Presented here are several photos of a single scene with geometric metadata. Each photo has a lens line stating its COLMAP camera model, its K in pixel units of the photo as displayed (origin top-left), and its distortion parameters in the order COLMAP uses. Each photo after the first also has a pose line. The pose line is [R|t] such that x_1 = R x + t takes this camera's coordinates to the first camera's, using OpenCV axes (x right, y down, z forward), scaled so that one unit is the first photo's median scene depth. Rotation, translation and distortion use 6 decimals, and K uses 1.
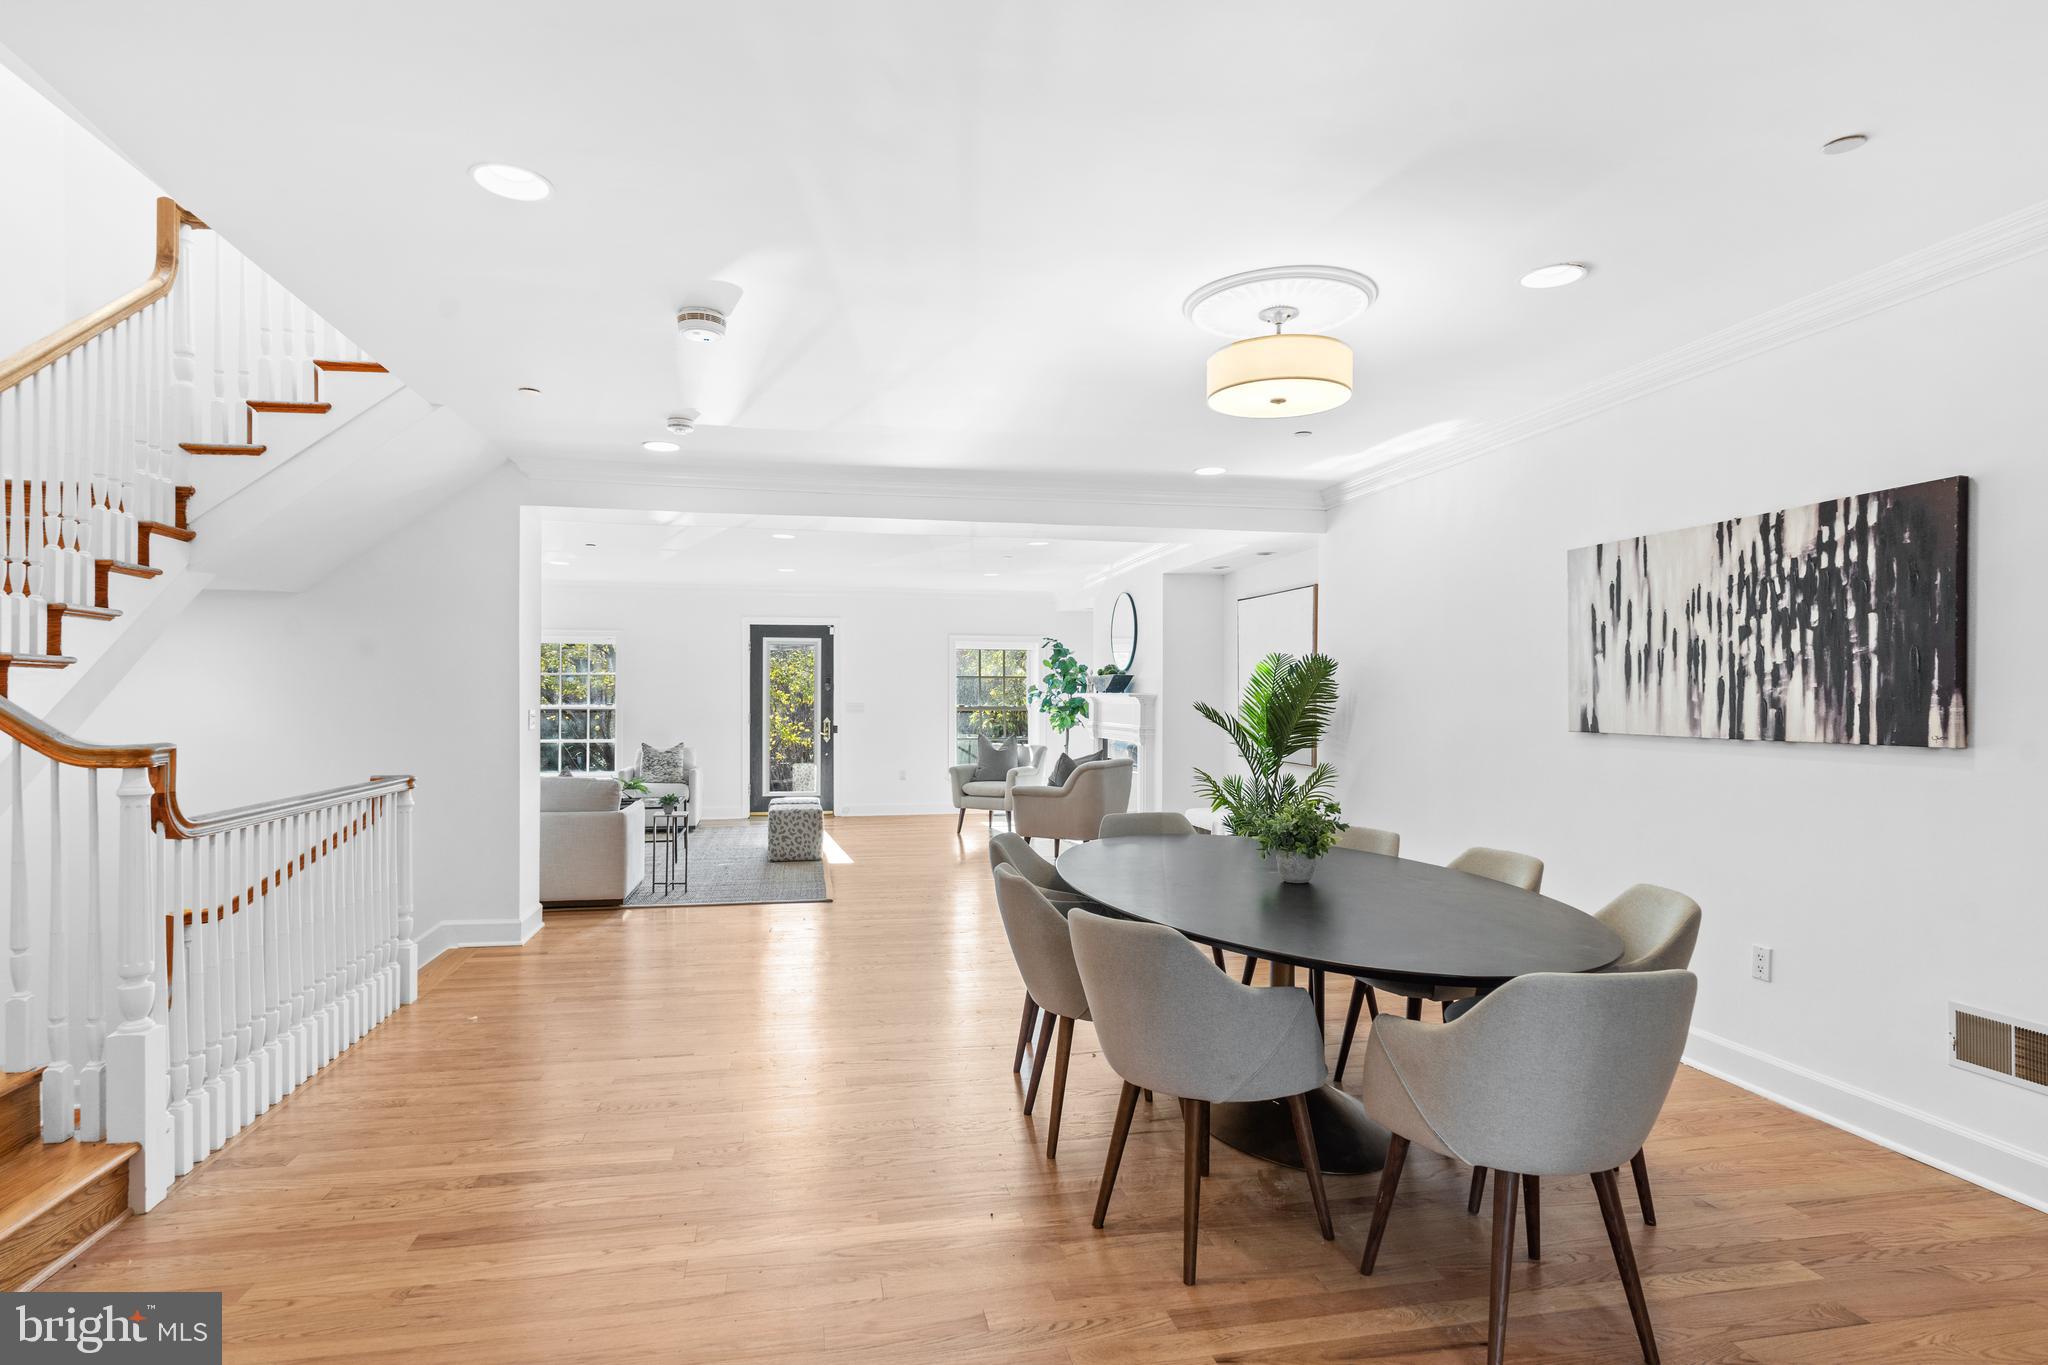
lens RADIAL K [[1068.3, 0, 1022.3], [0, 1068.3, 686.9], [0, 0, 1]] dist [0.004323, -0.000368]
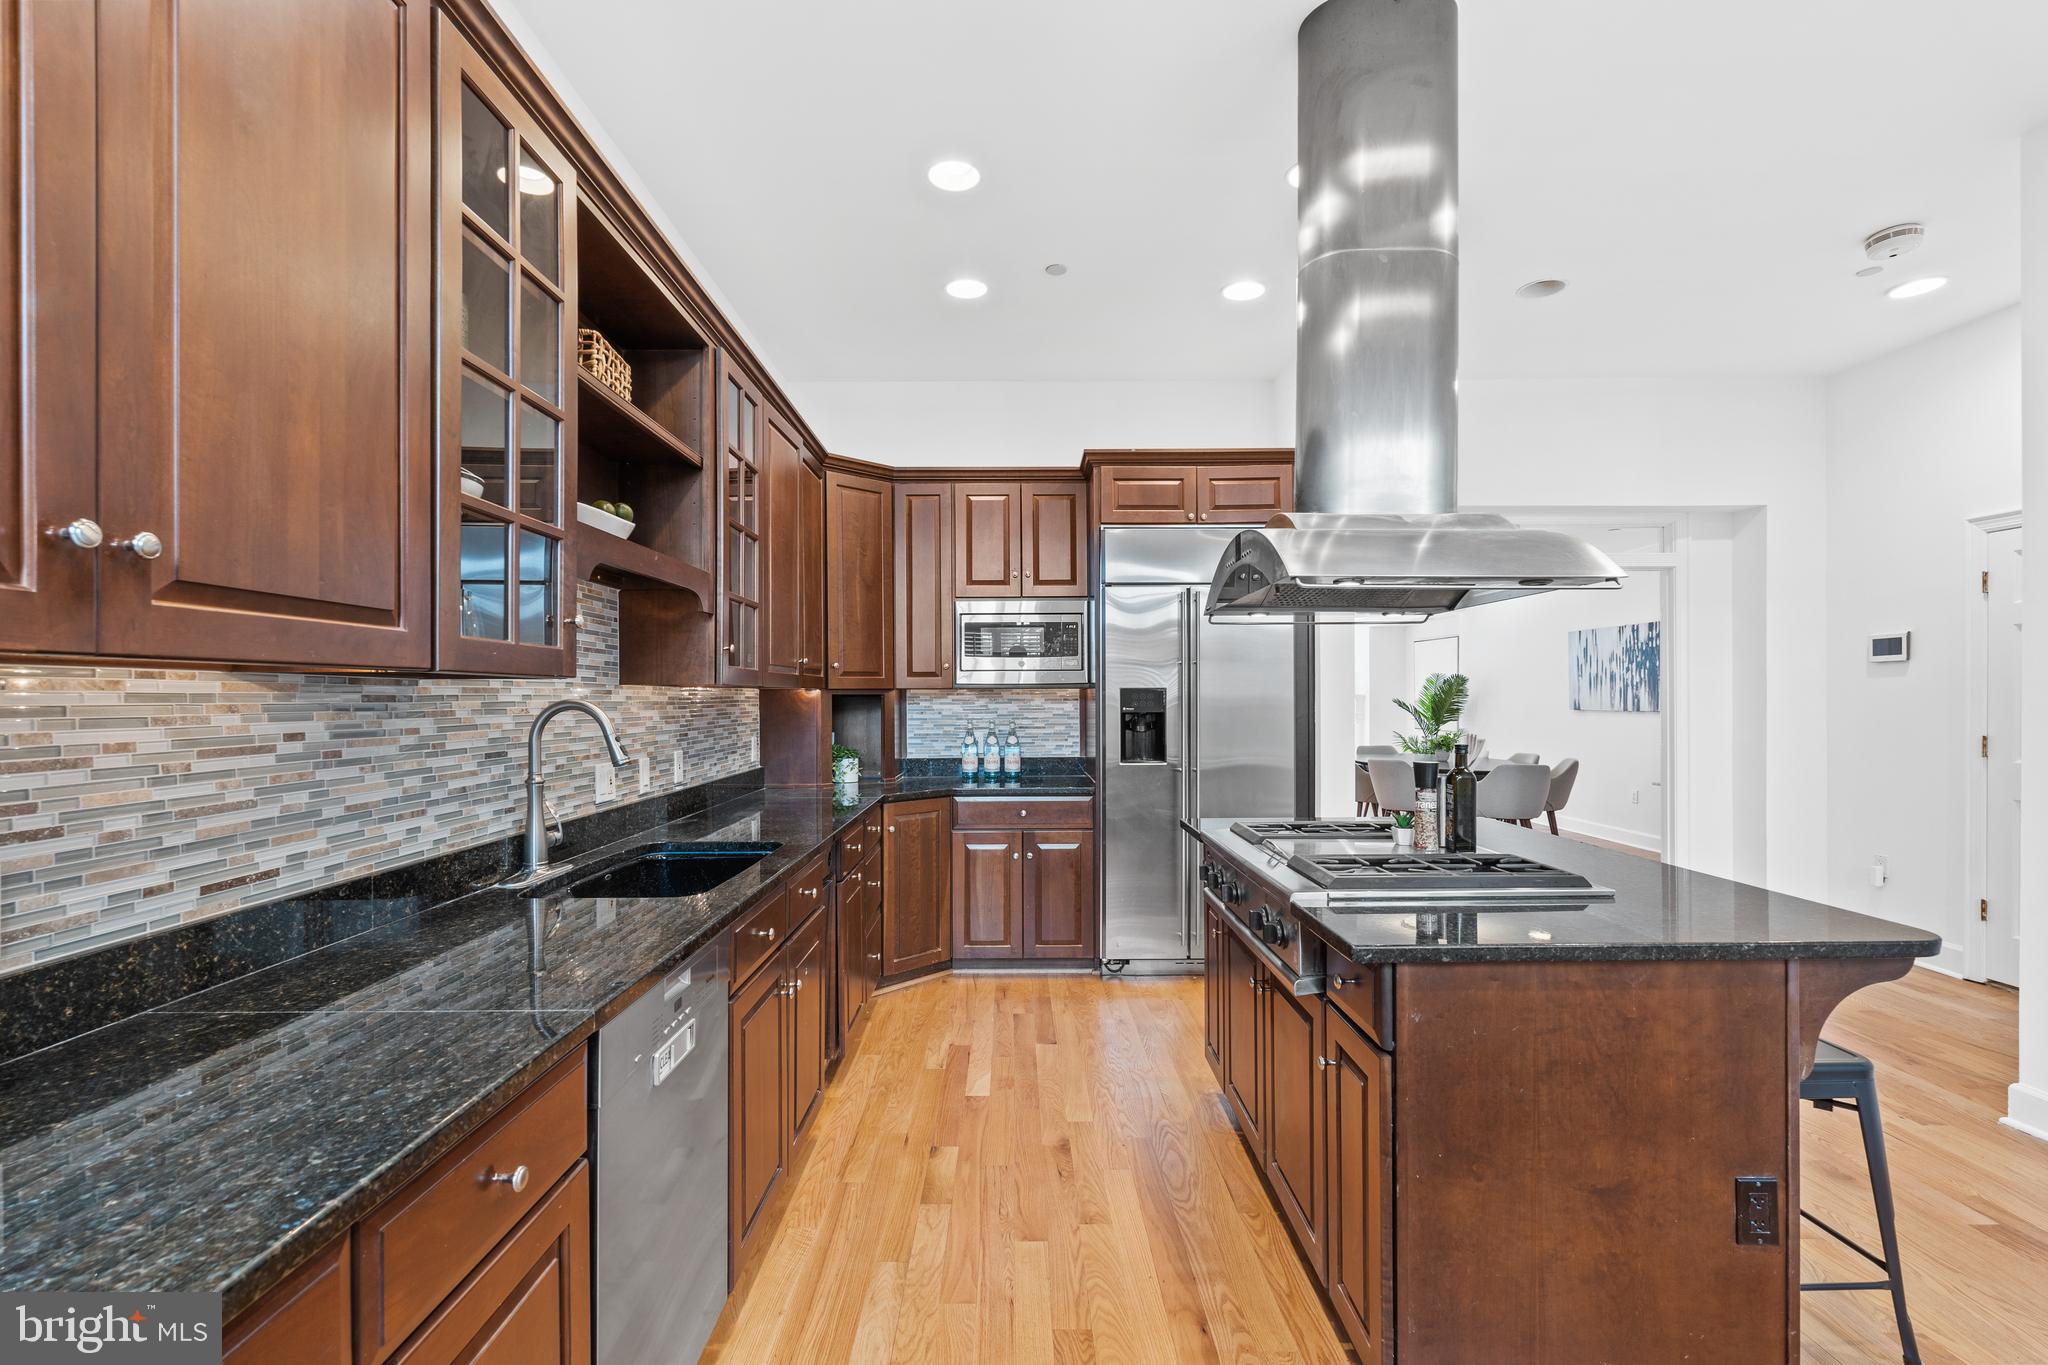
lens RADIAL K [[919.5, 0, 1004.4], [0, 919.5, 686.3], [0, 0, 1]] dist [-0.005410, -0.000958]
pose [[0.977292, -0.006771, -0.211789, -0.321049], [0.005834, 0.999970, -0.005049, -0.008065], [0.211817, 0.003699, 0.977302, -1.451079]]
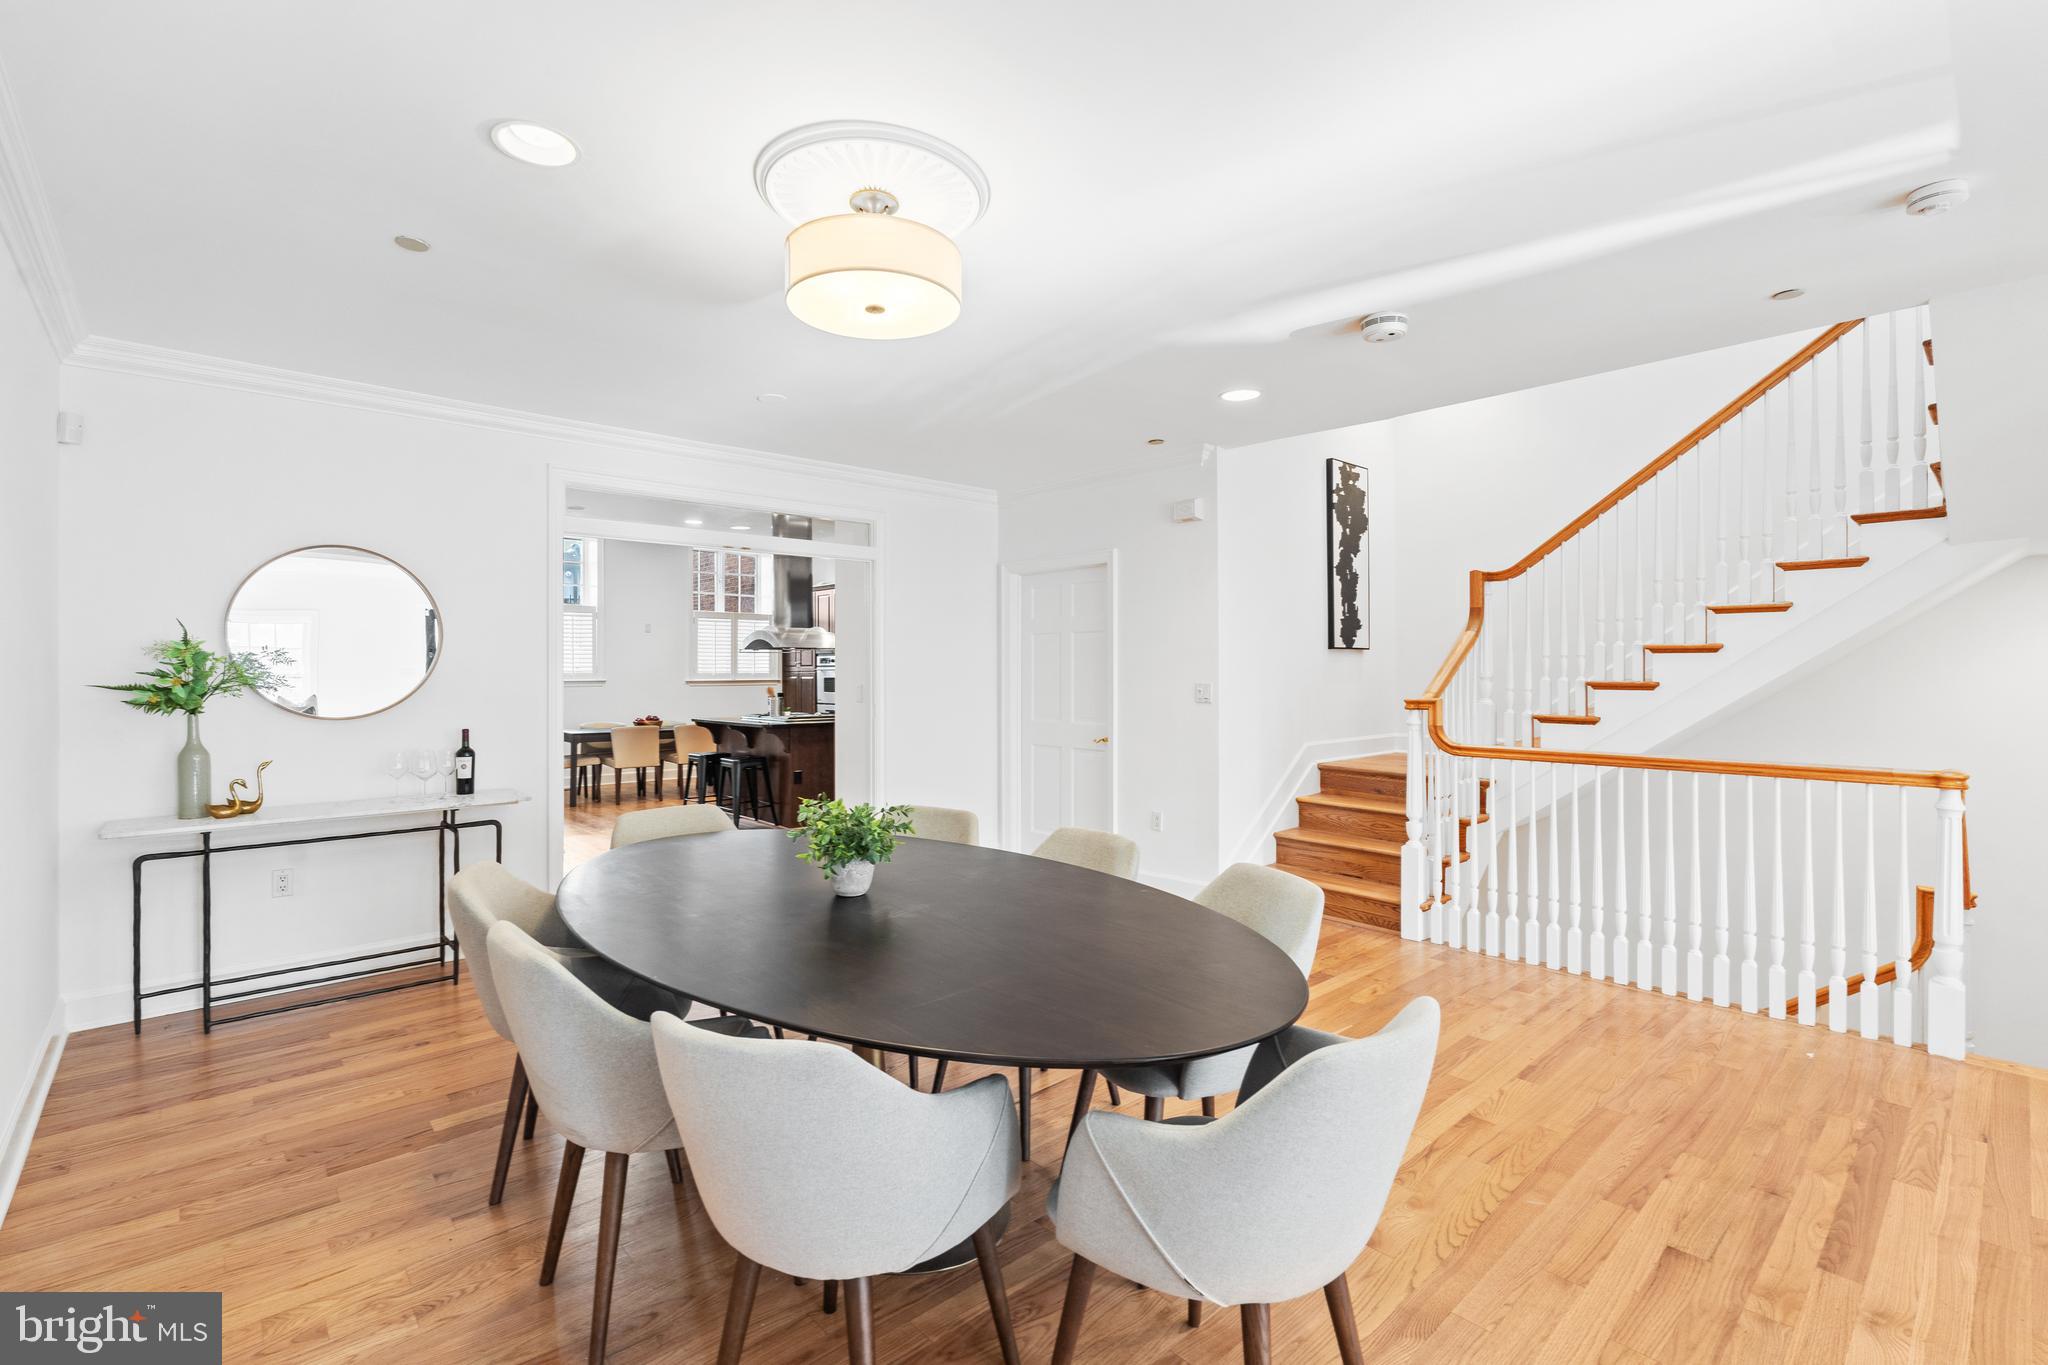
lens RADIAL K [[919.5, 0, 1028.8], [0, 919.5, 680.6], [0, 0, 1]] dist [-0.005410, -0.000958]
pose [[-0.863241, 0.002370, -0.504786, 0.450219], [0.002369, 0.999997, 0.000644, 0.012821], [0.504786, -0.000640, -0.863244, 1.531458]]
